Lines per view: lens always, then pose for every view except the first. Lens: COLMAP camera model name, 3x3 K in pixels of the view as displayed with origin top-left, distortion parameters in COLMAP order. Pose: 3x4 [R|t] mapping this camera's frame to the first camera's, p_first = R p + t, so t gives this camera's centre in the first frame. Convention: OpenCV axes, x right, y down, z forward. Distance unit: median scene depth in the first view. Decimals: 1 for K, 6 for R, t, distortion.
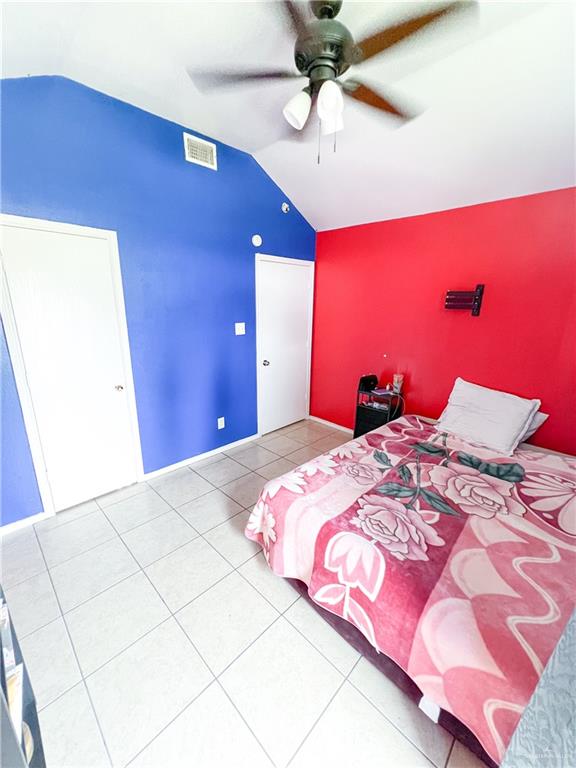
lens RADIAL K [[307.2, 0, 288.0], [0, 307.2, 384.0], [0, 0, 1]] dist [-0.000805, 0.000133]
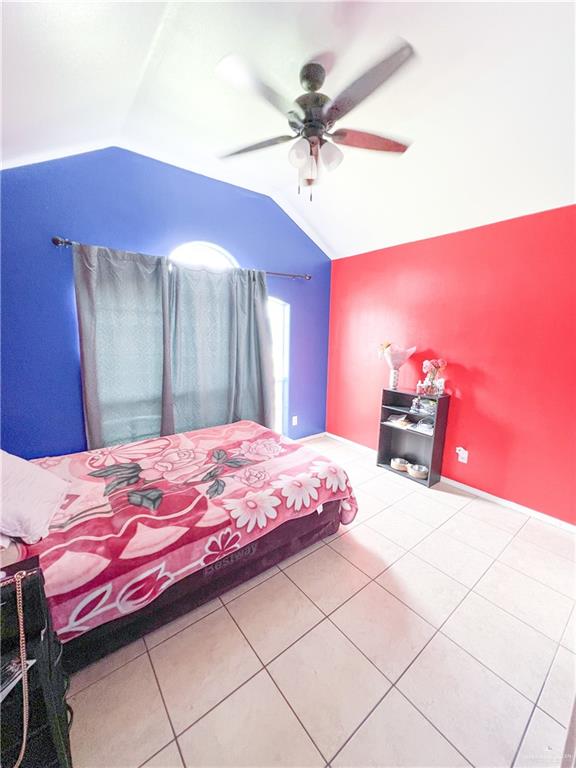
lens RADIAL K [[307.0, 0, 288.0], [0, 307.0, 384.0], [0, 0, 1]] dist [-0.000032, -0.000004]
pose [[-0.990768, -0.048939, 0.126429, 0.003725], [0.009893, 0.903984, 0.427451, -0.461738], [-0.135209, 0.424756, -0.895154, 1.855323]]
